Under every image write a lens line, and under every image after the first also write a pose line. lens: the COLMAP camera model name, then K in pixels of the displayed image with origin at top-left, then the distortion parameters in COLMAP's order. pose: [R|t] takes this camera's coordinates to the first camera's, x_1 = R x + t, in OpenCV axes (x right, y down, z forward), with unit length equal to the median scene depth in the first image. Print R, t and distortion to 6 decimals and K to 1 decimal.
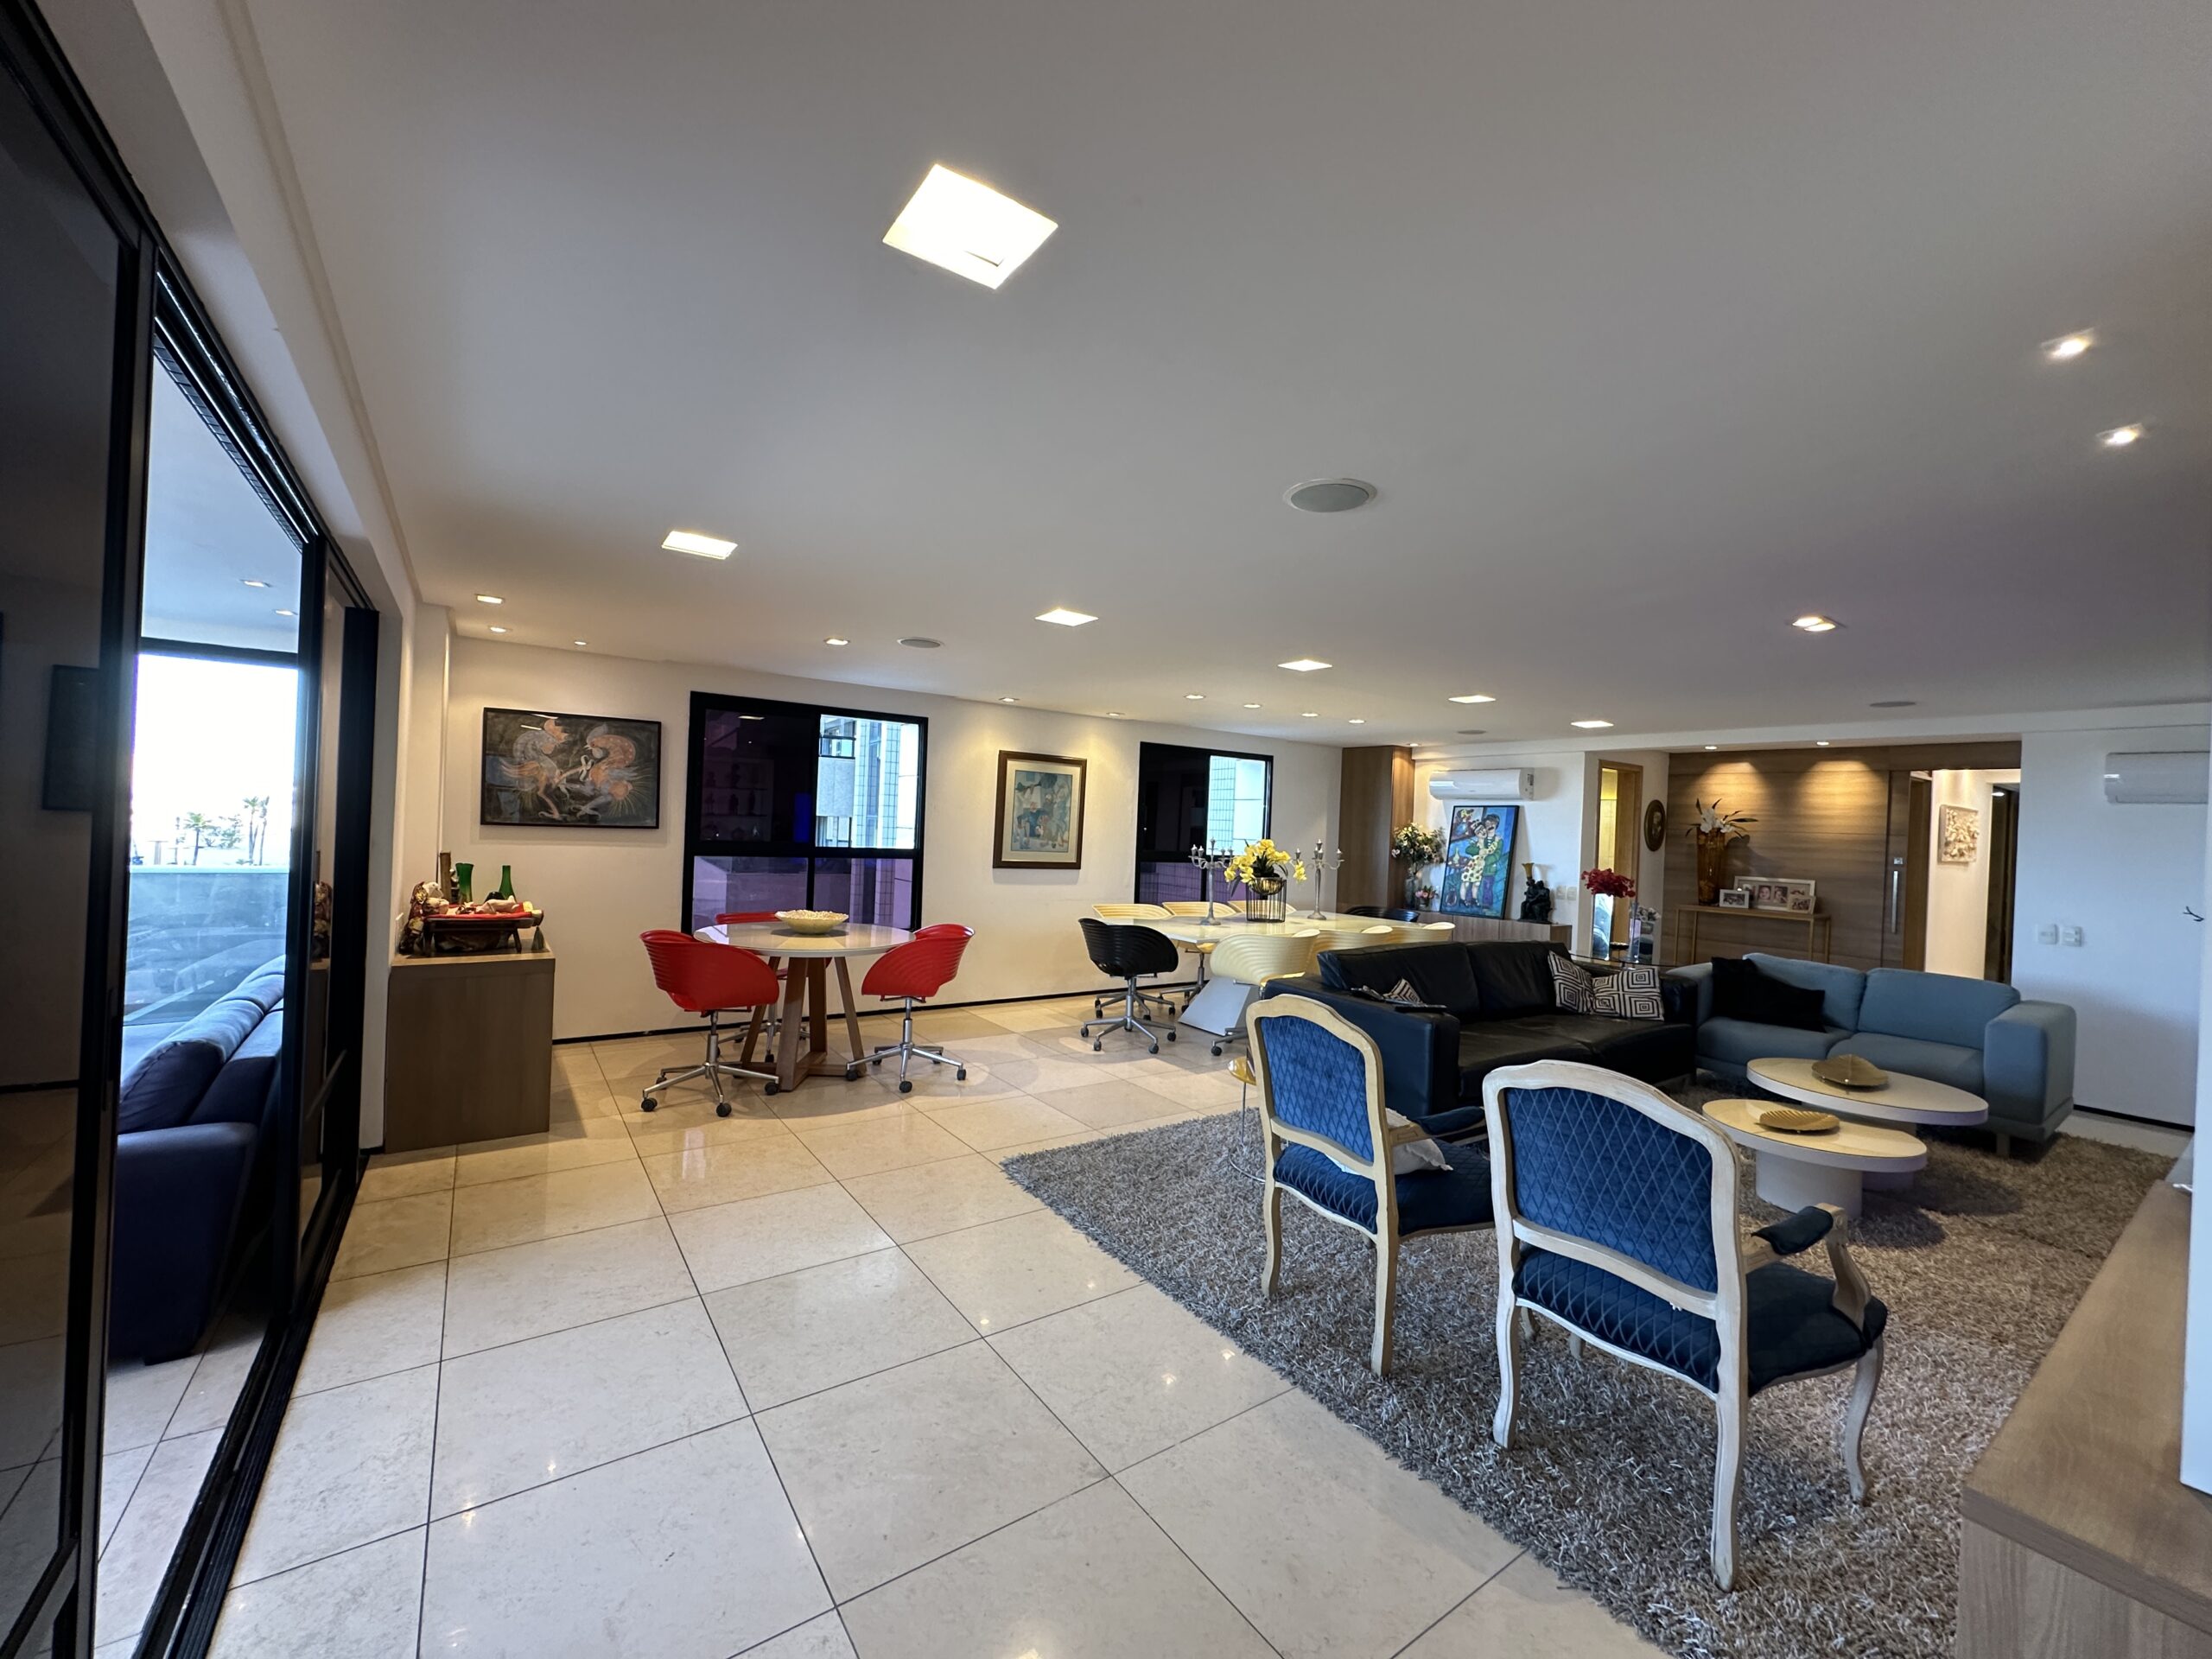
lens RADIAL K [[885.1, 0, 1101.1], [0, 885.1, 826.9], [0, 0, 1]] dist [-0.004316, 0.002515]
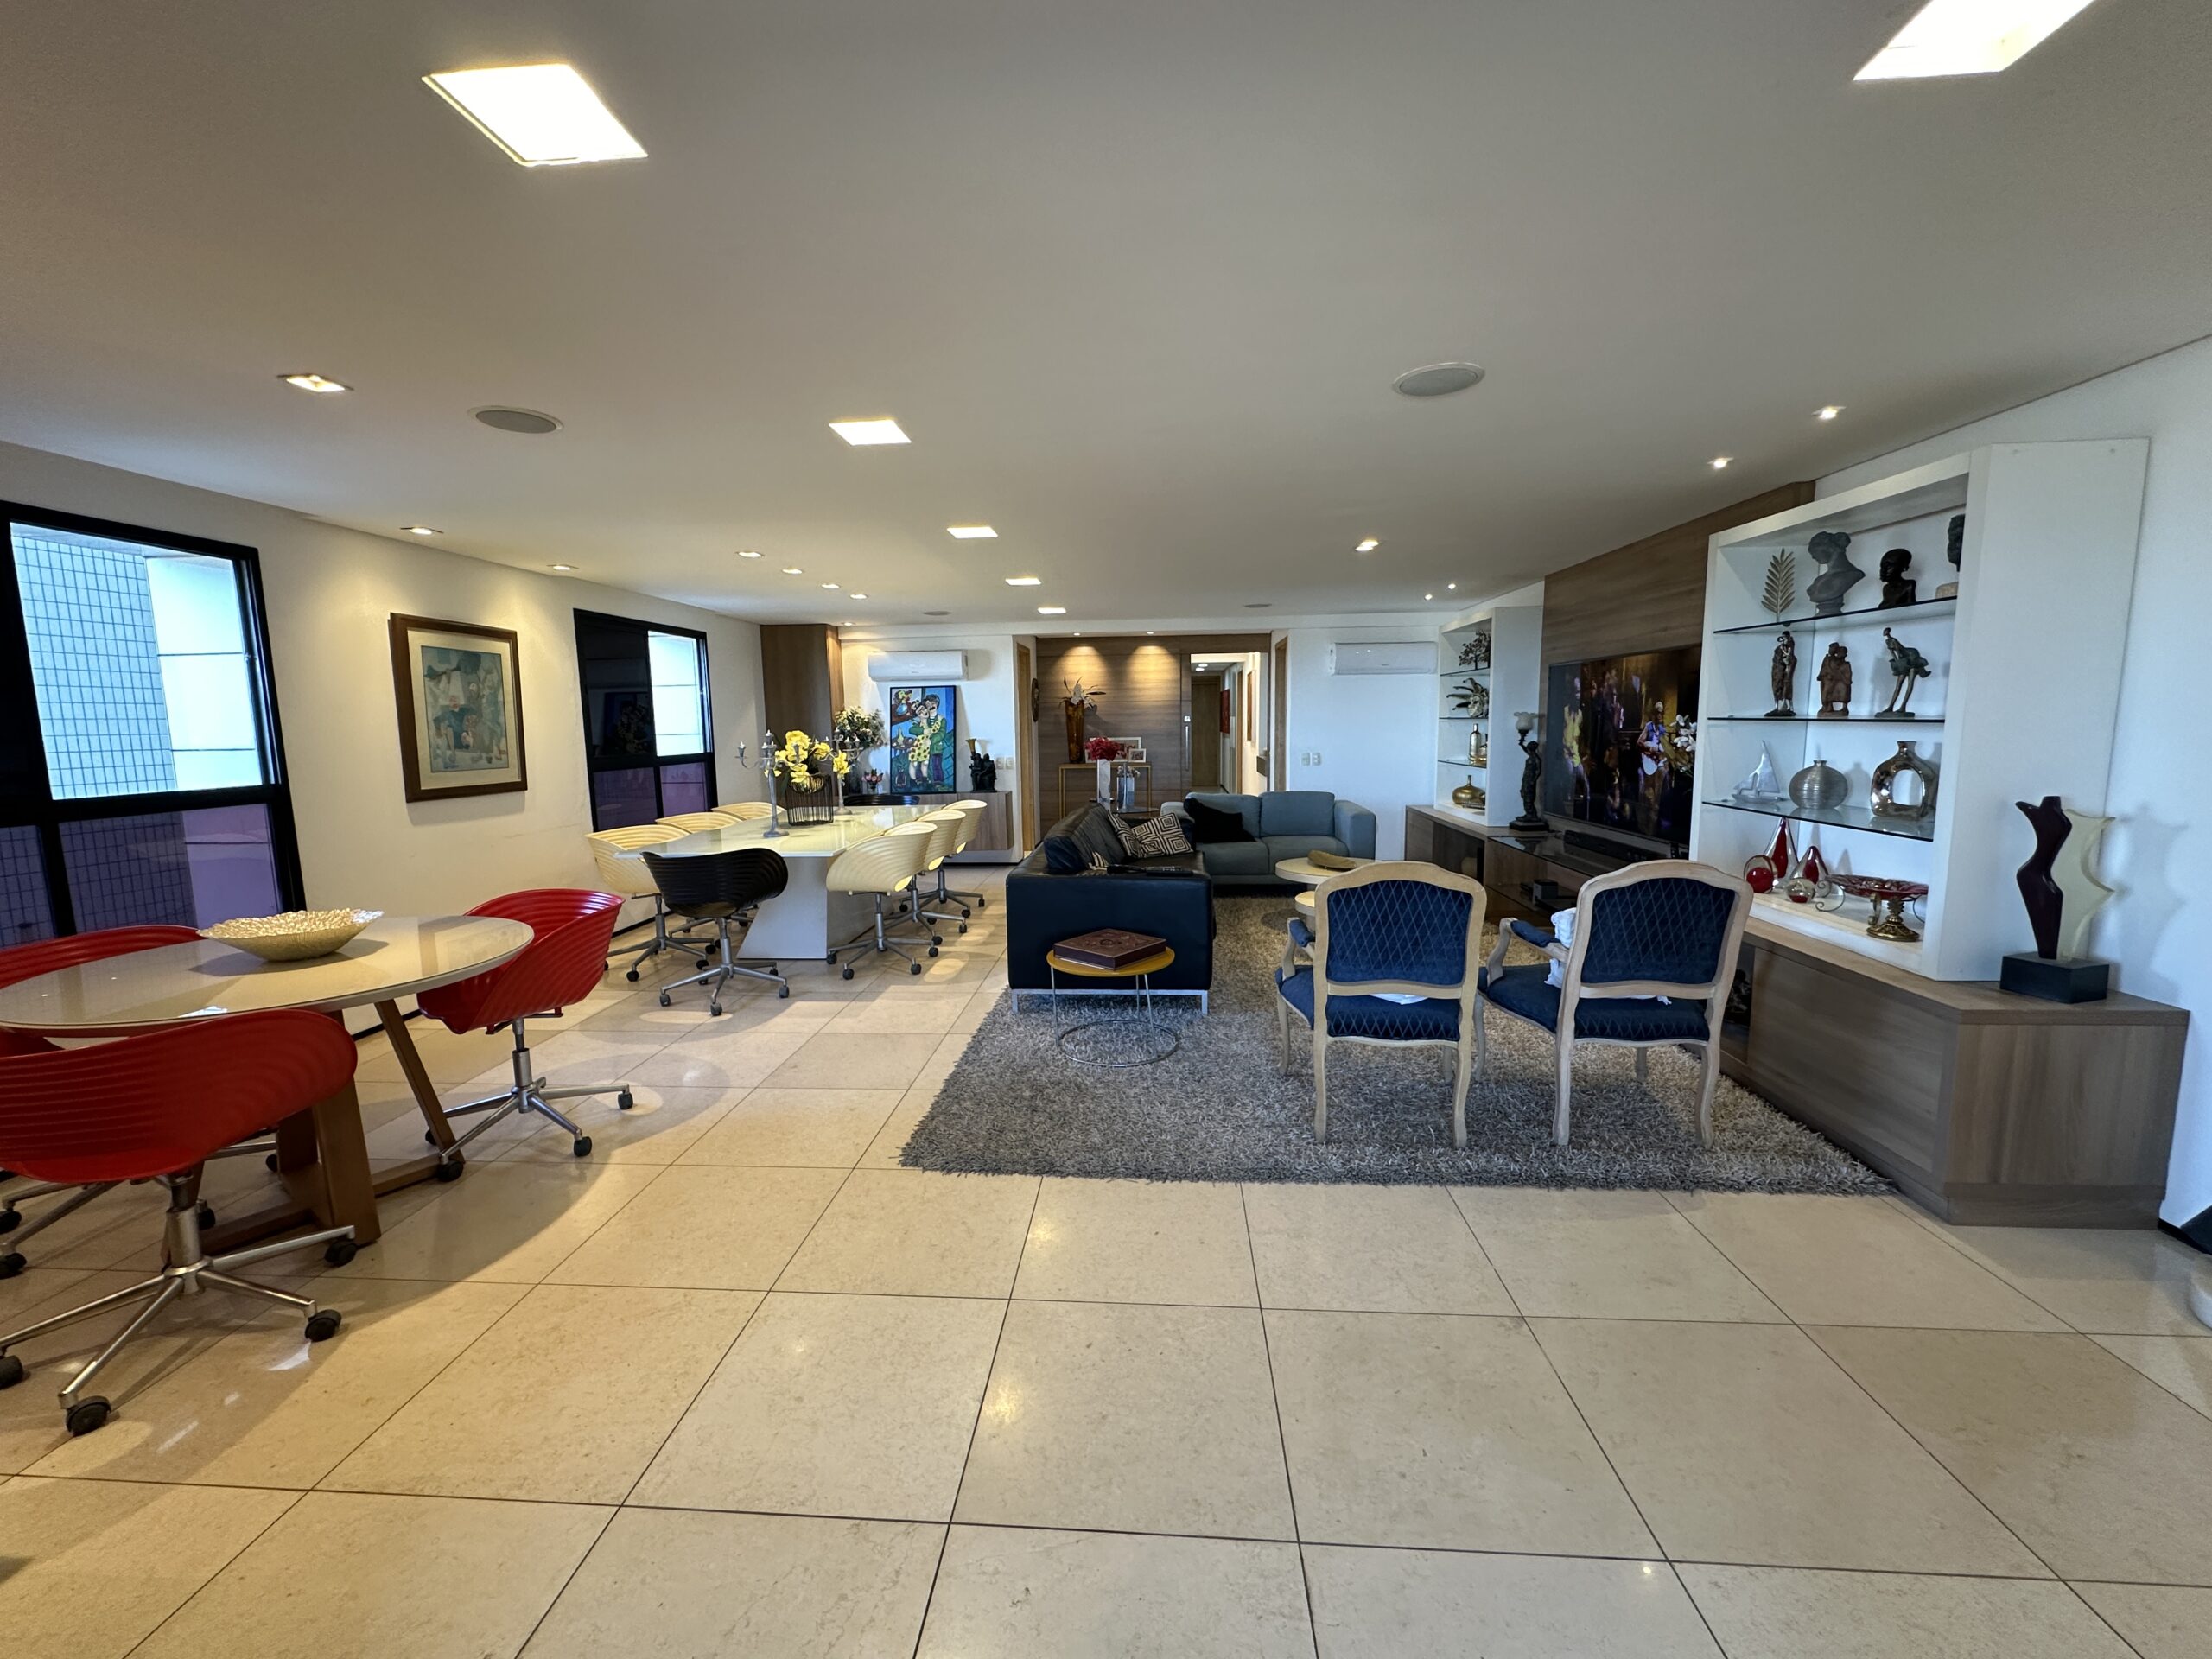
lens RADIAL K [[885.1, 0, 1101.1], [0, 885.1, 826.9], [0, 0, 1]] dist [-0.004316, 0.002515]
pose [[0.629620, -0.144158, 0.763412, -0.284664], [0.043044, 0.987597, 0.150992, -0.010278], [-0.775710, -0.062208, 0.628016, 0.207049]]
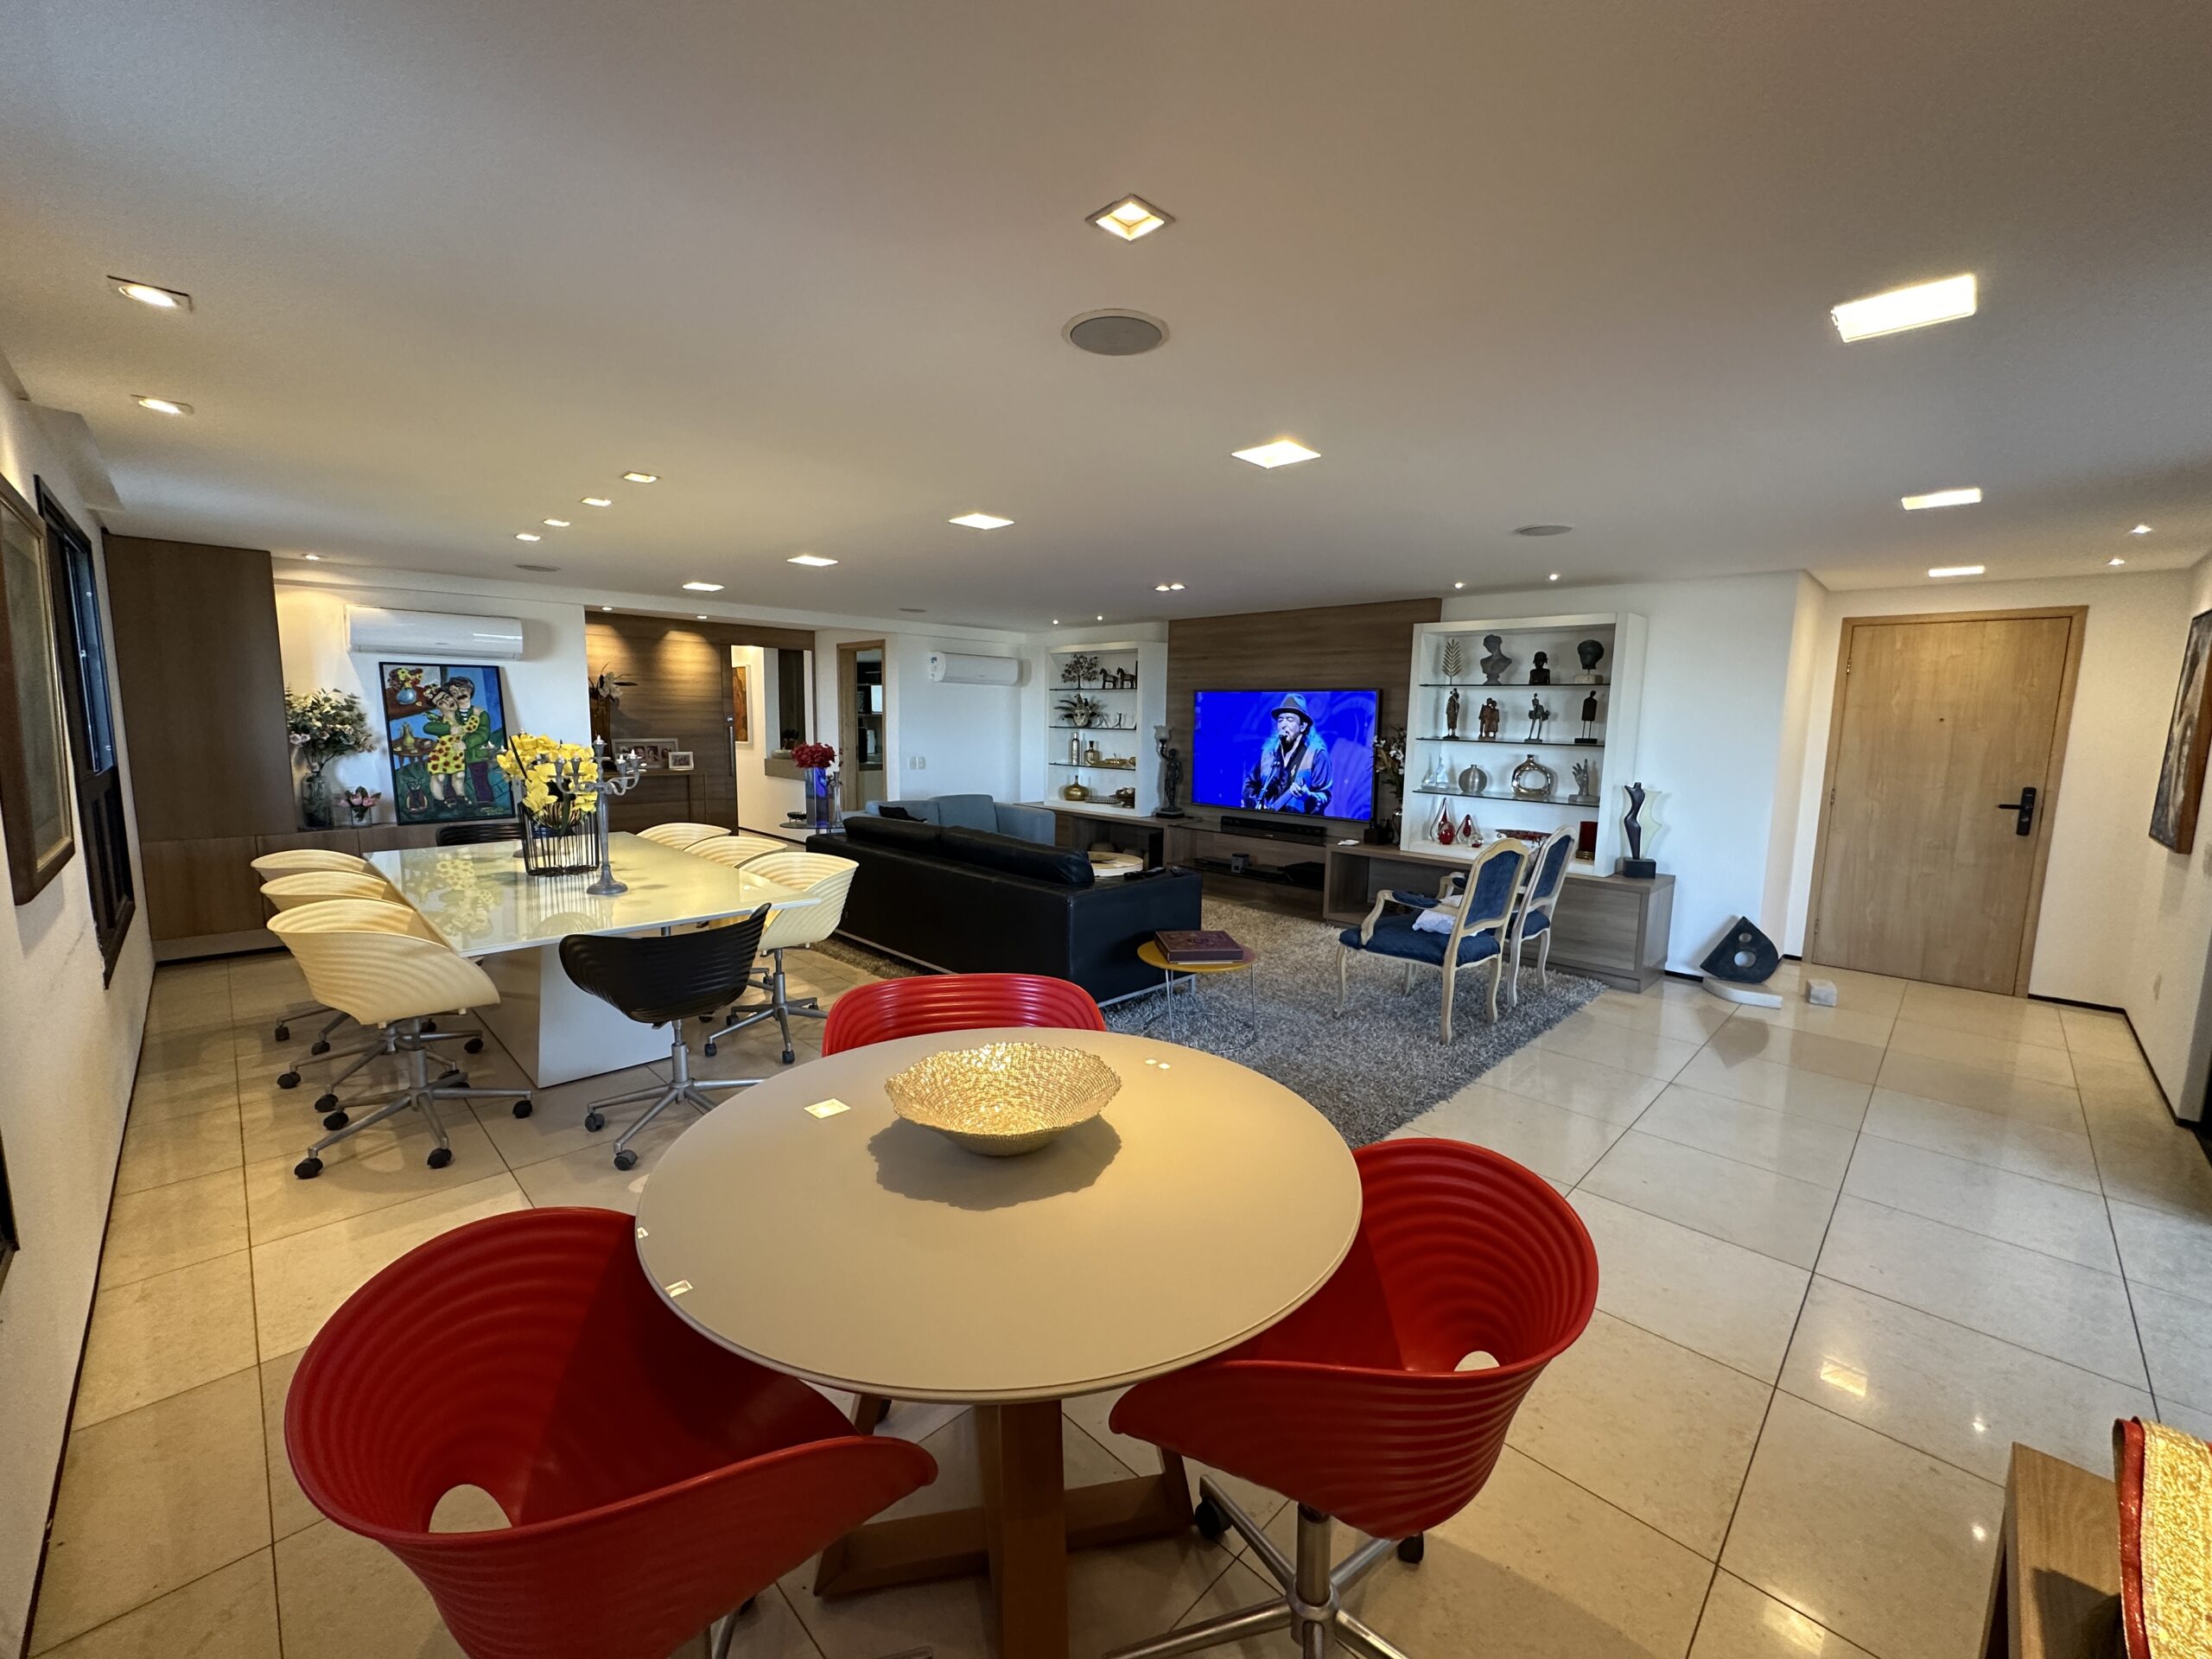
lens RADIAL K [[885.1, 0, 1101.1], [0, 885.1, 826.9], [0, 0, 1]] dist [-0.004316, 0.002515]
pose [[-0.172580, -0.166507, 0.970820, -0.421755], [-0.022882, 0.986020, 0.165046, -0.028166], [-0.984730, 0.006269, -0.173978, 0.695309]]
